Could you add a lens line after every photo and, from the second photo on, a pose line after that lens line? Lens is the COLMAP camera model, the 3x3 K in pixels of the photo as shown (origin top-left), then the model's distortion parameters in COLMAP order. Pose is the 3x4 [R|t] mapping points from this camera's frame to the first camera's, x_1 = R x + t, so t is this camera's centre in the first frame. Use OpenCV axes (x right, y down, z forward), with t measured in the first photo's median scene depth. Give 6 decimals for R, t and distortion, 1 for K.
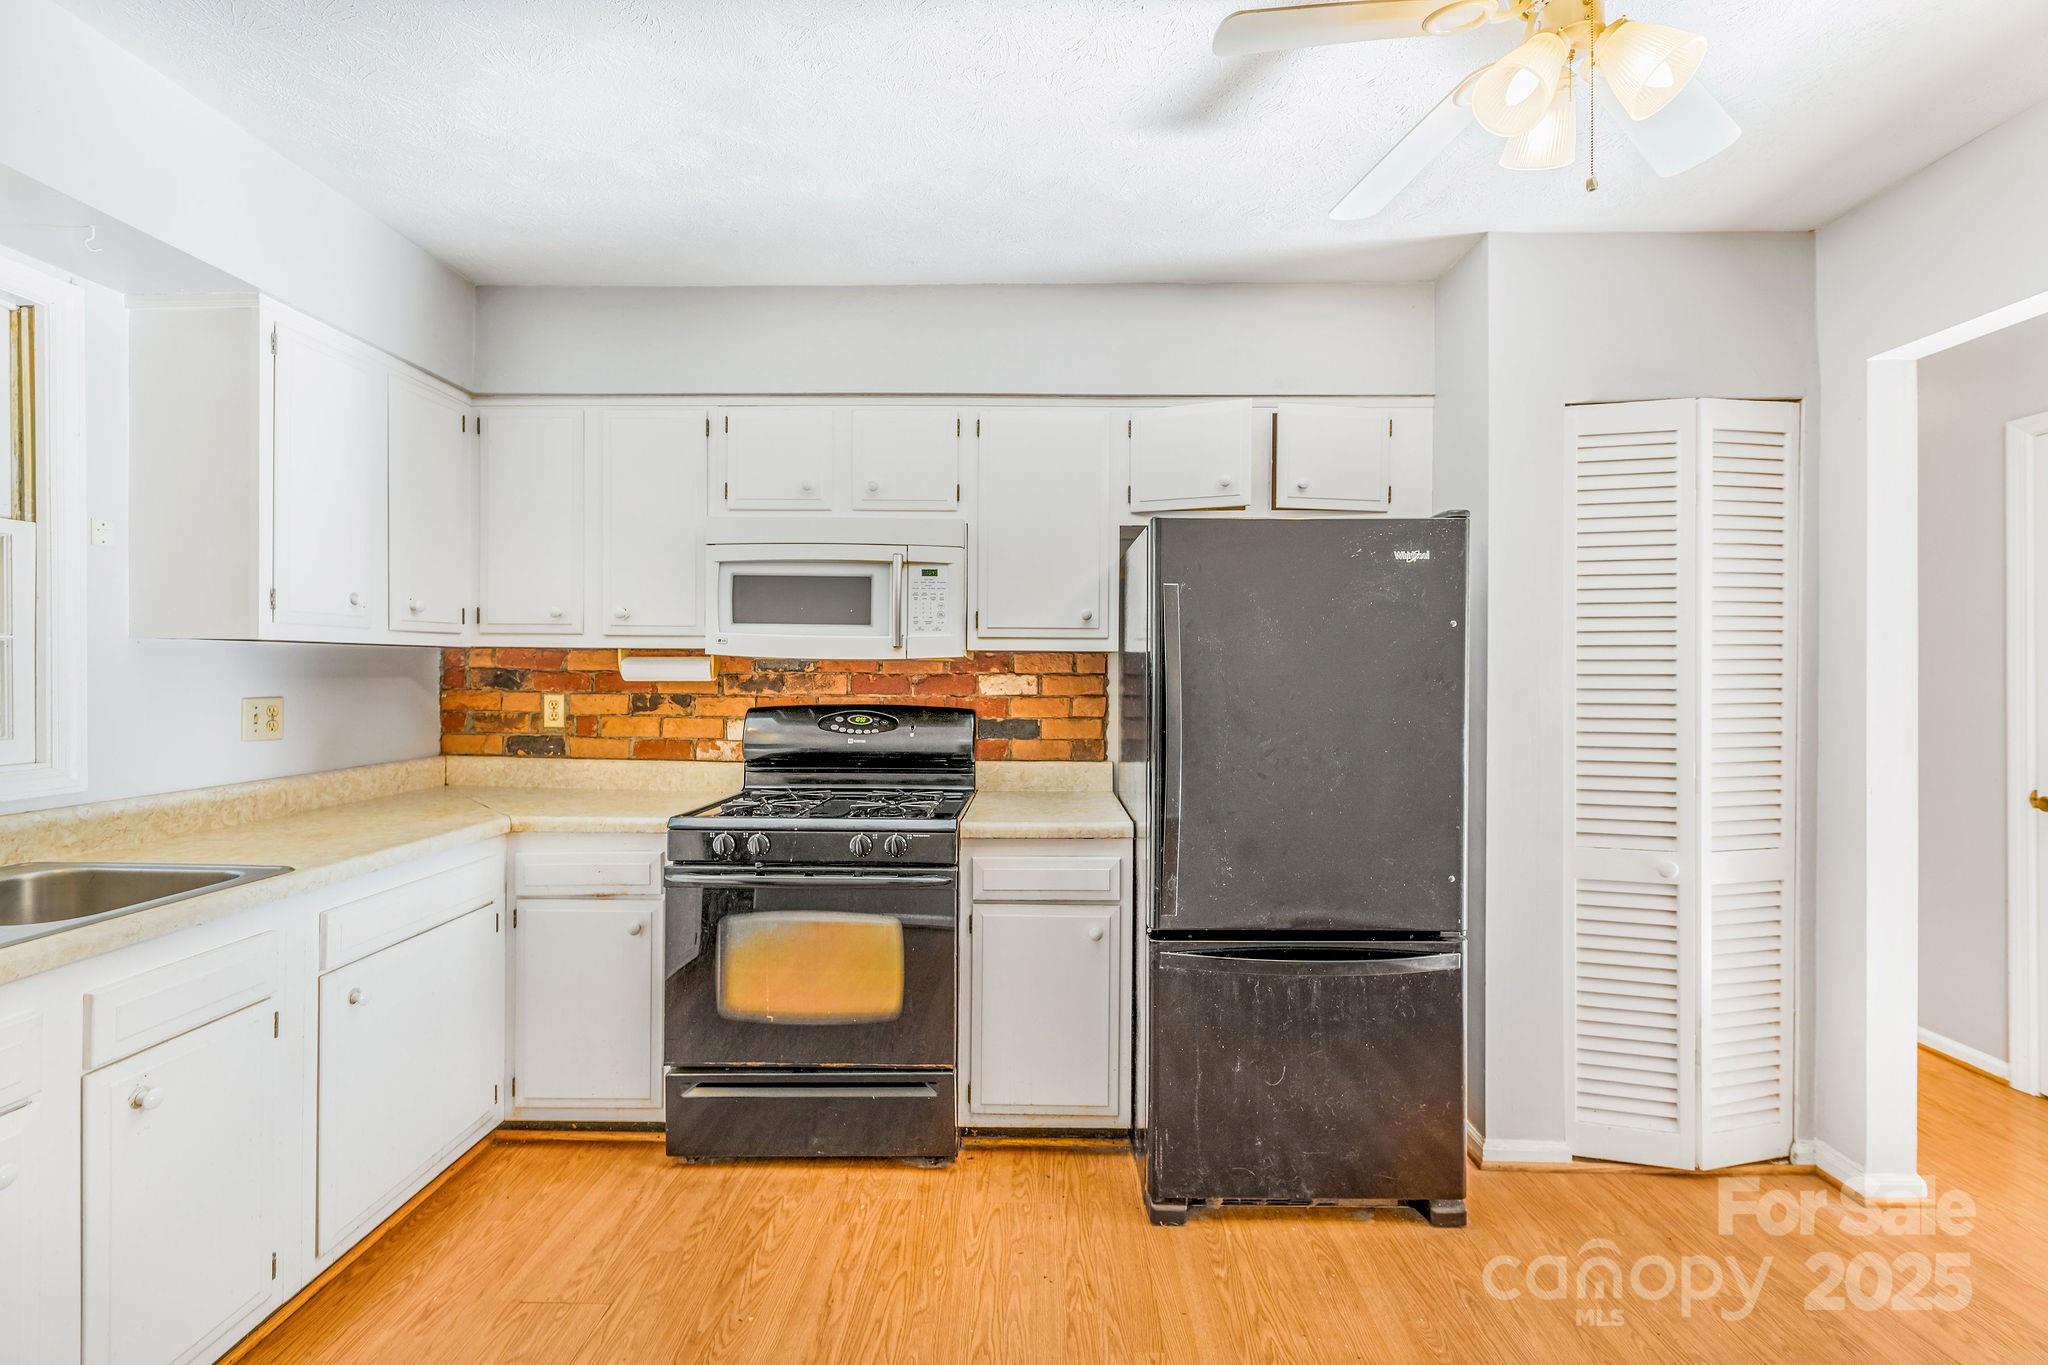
lens RADIAL K [[845.1, 0, 1026.6], [0, 845.1, 674.2], [0, 0, 1]] dist [0.000593, -0.000128]
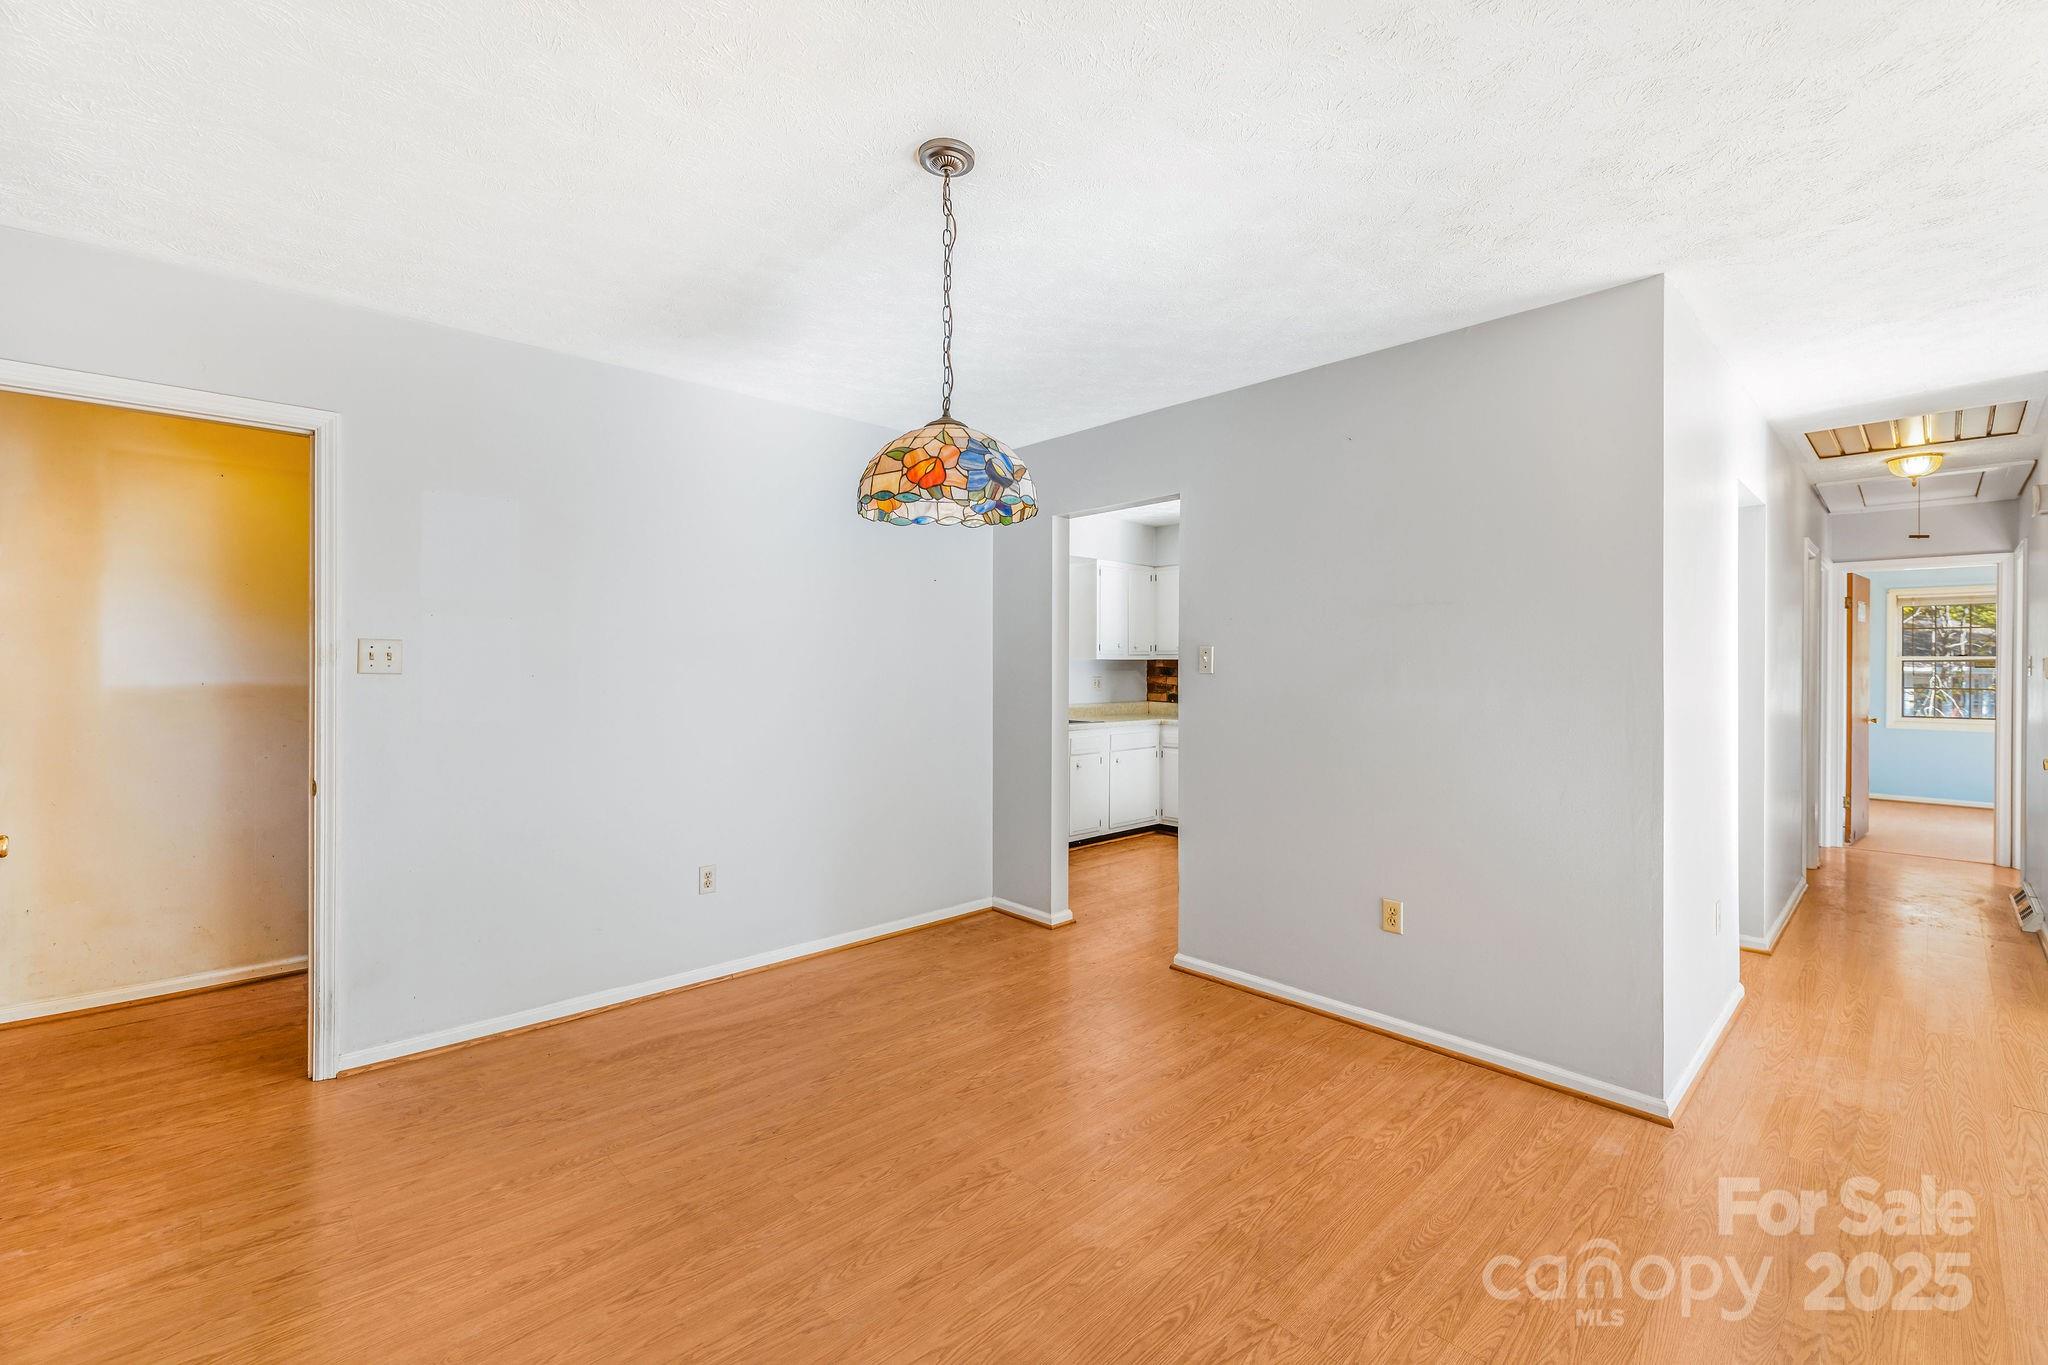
lens RADIAL K [[845.1, 0, 1024.1], [0, 845.1, 671.6], [0, 0, 1]] dist [0.000593, -0.000128]
pose [[0.693421, 0.004414, -0.720519, 1.035970], [-0.000237, 0.999983, 0.005898, -0.009687], [0.720532, -0.003919, 0.693410, -1.212731]]
